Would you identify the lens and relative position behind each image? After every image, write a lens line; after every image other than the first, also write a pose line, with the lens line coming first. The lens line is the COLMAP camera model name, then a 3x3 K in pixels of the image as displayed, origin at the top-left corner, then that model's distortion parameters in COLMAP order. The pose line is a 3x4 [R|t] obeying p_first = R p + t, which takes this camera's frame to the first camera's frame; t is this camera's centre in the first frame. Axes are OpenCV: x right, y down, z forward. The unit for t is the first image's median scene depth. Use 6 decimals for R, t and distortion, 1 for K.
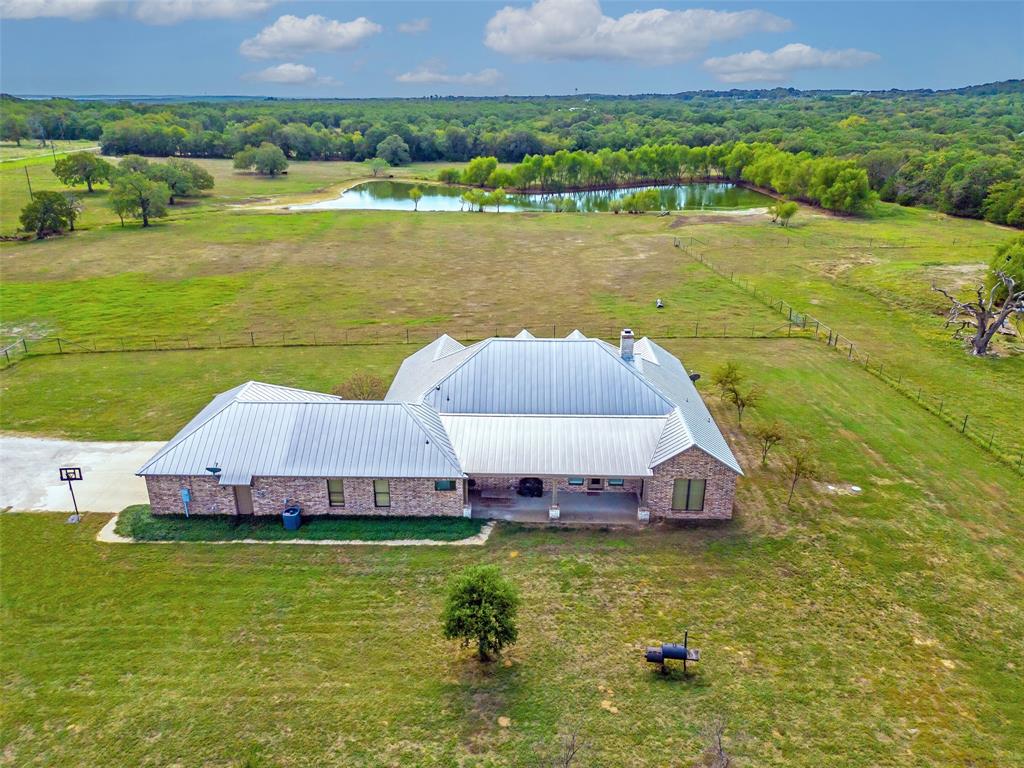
lens RADIAL K [[698.6, 0, 512.0], [0, 698.6, 384.0], [0, 0, 1]] dist [0.050548, -0.045037]
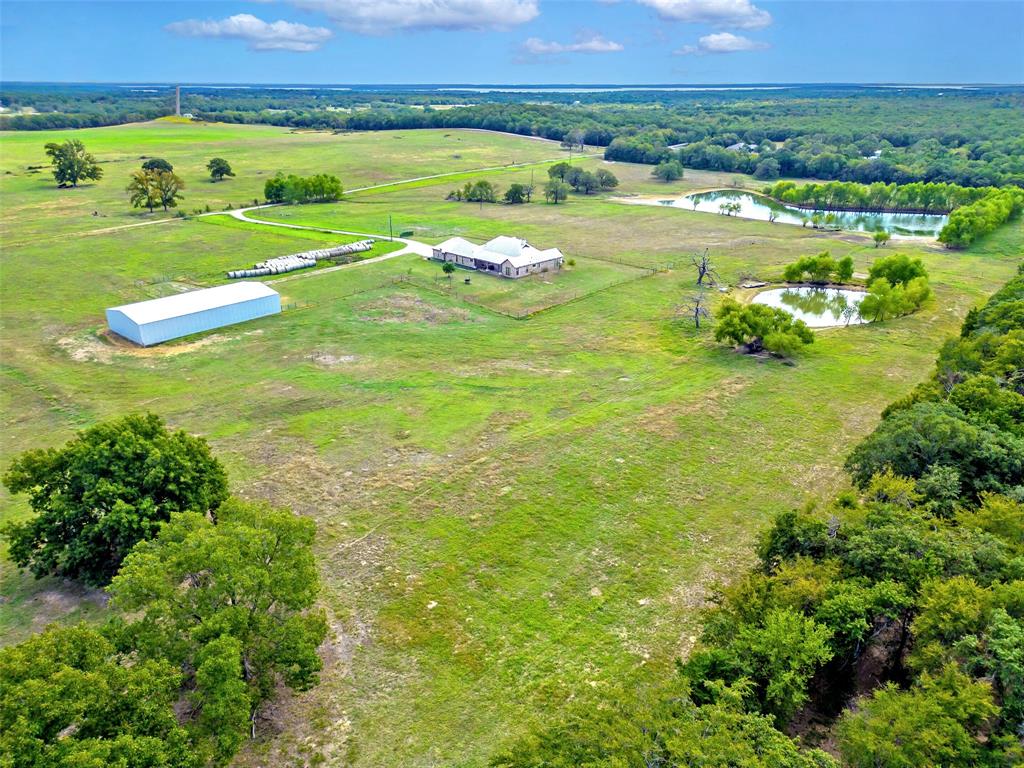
lens RADIAL K [[698.6, 0, 512.0], [0, 698.6, 384.0], [0, 0, 1]] dist [0.050548, -0.045037]
pose [[0.712993, 0.276269, -0.644450, 0.582793], [-0.265090, 0.957097, 0.117012, 0.054036], [0.649129, 0.087409, 0.755640, -0.406366]]
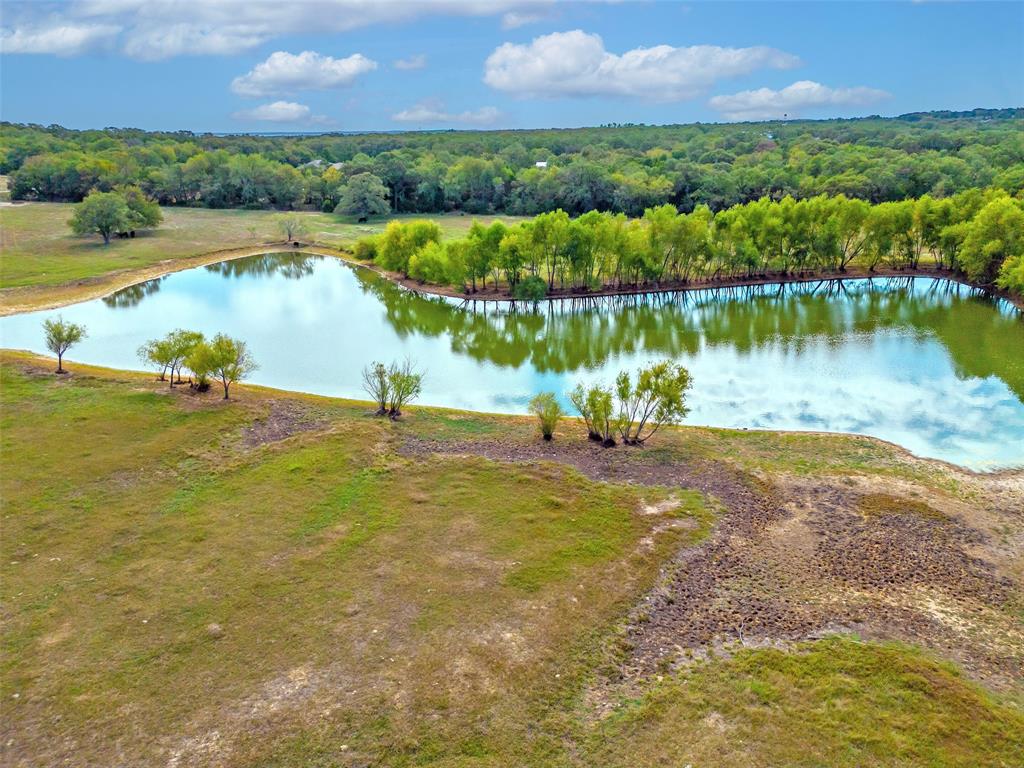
lens RADIAL K [[698.6, 0, 512.0], [0, 698.6, 384.0], [0, 0, 1]] dist [0.050548, -0.045037]
pose [[0.964375, 0.077088, -0.253057, 0.157999], [-0.086451, 0.995915, -0.026076, -0.193007], [0.250013, 0.047024, 0.967100, 0.520812]]
